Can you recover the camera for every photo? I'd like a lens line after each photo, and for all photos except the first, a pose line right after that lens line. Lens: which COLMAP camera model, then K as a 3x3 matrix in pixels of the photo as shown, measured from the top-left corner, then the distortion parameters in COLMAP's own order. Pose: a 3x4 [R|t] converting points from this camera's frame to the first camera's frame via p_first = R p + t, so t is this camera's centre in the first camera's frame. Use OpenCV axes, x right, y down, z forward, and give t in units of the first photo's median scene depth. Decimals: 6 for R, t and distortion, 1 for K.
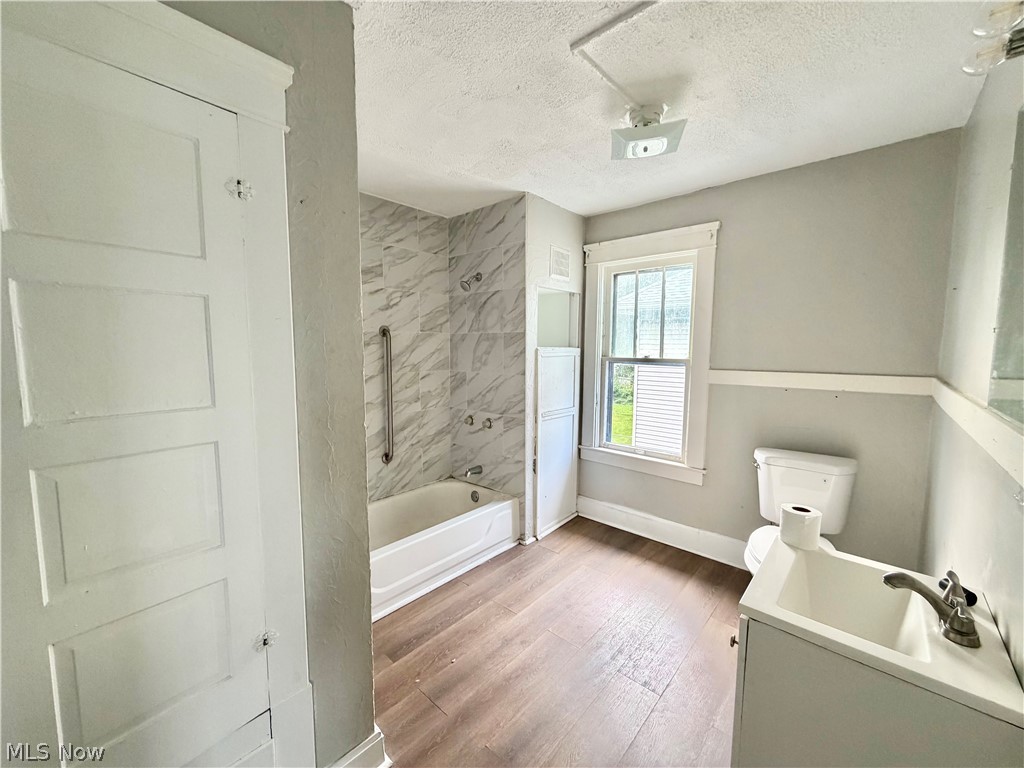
lens RADIAL K [[408.7, 0, 516.1], [0, 408.7, 389.6], [0, 0, 1]] dist [0.005300, 0.000410]
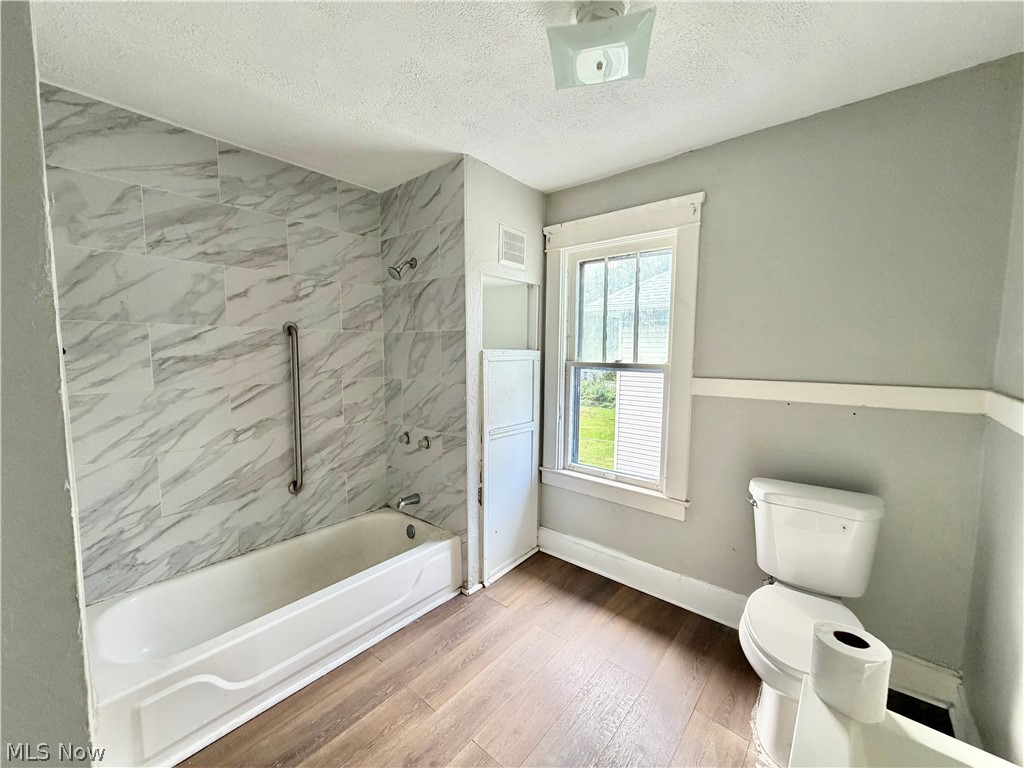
lens RADIAL K [[408.7, 0, 516.3], [0, 408.7, 390.2], [0, 0, 1]] dist [0.005300, 0.000410]
pose [[0.999573, -0.000328, 0.029218, 0.093983], [0.000534, 0.999975, -0.007039, -0.017197], [-0.029215, 0.007052, 0.999548, 0.189260]]
